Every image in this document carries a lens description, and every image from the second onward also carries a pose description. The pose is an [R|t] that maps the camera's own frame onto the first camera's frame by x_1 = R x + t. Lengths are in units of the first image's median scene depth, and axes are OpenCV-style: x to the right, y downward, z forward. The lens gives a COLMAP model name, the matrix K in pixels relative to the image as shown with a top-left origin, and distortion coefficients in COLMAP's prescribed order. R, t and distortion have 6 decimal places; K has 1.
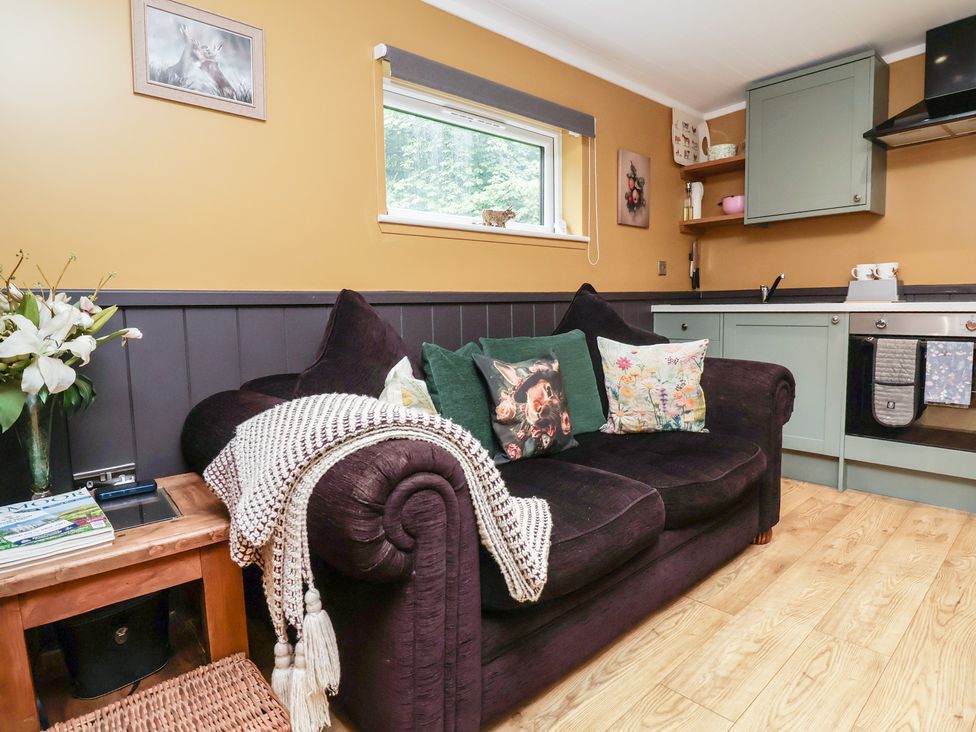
lens RADIAL K [[556.8, 0, 493.6], [0, 556.8, 360.4], [0, 0, 1]] dist [0.002001, -0.025632]
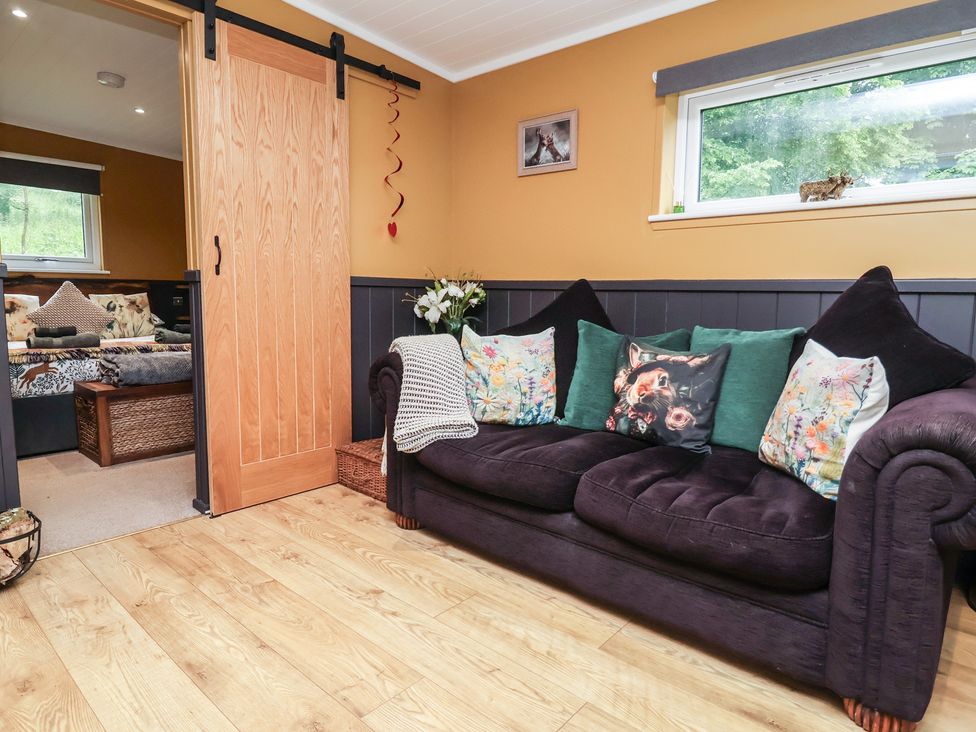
lens RADIAL K [[577.8, 0, 497.5], [0, 577.8, 351.1], [0, 0, 1]] dist [0.003883, -0.017424]
pose [[0.107844, 0.118674, -0.987059, 0.850624], [-0.110565, 0.988122, 0.106721, -0.058462], [0.988001, 0.097625, 0.119684, 0.461301]]
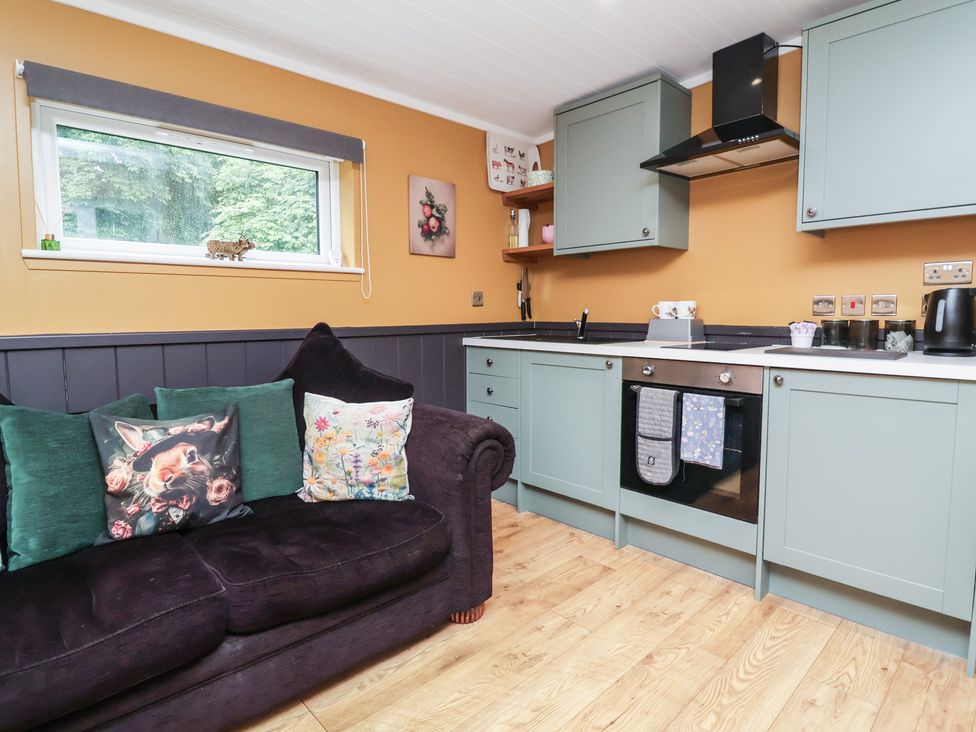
lens RADIAL K [[534.2, 0, 501.5], [0, 534.2, 359.7], [0, 0, 1]] dist [-0.019953, -0.001637]
pose [[0.999565, 0.014335, 0.025777, 0.445657], [-0.014087, 0.999853, -0.009788, -0.074641], [-0.025914, 0.009420, 0.999620, 0.123318]]
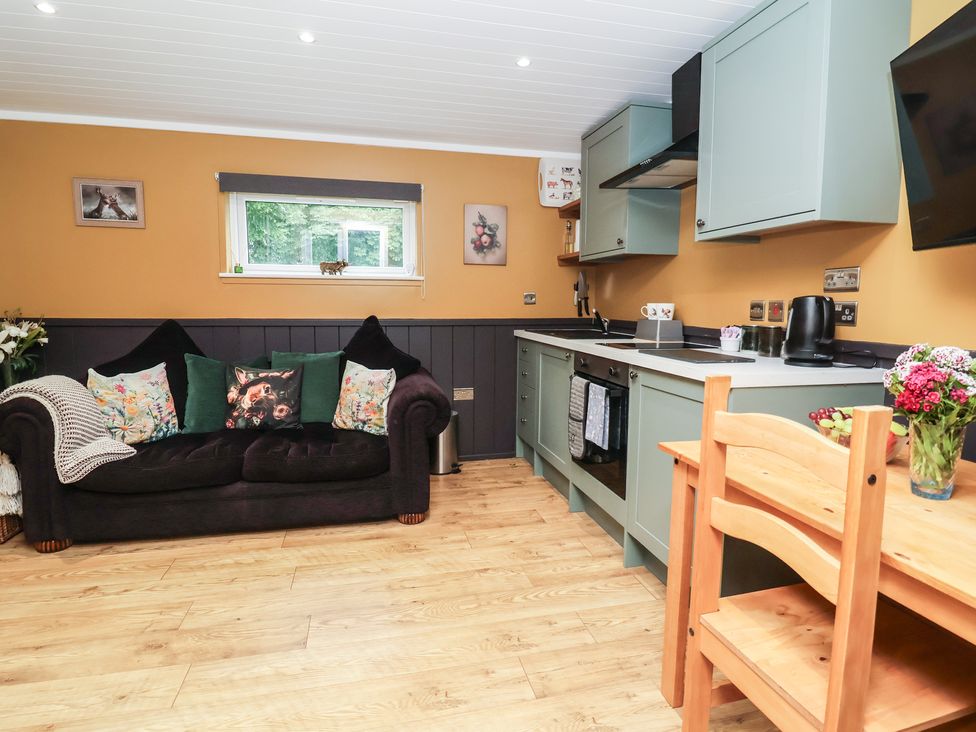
lens RADIAL K [[534.2, 0, 501.5], [0, 534.2, 359.7], [0, 0, 1]] dist [-0.019953, -0.001637]
pose [[0.880170, 0.078577, -0.468110, 1.078424], [-0.072371, 0.996888, 0.031263, -0.096322], [0.469109, 0.006361, 0.883117, -0.002649]]
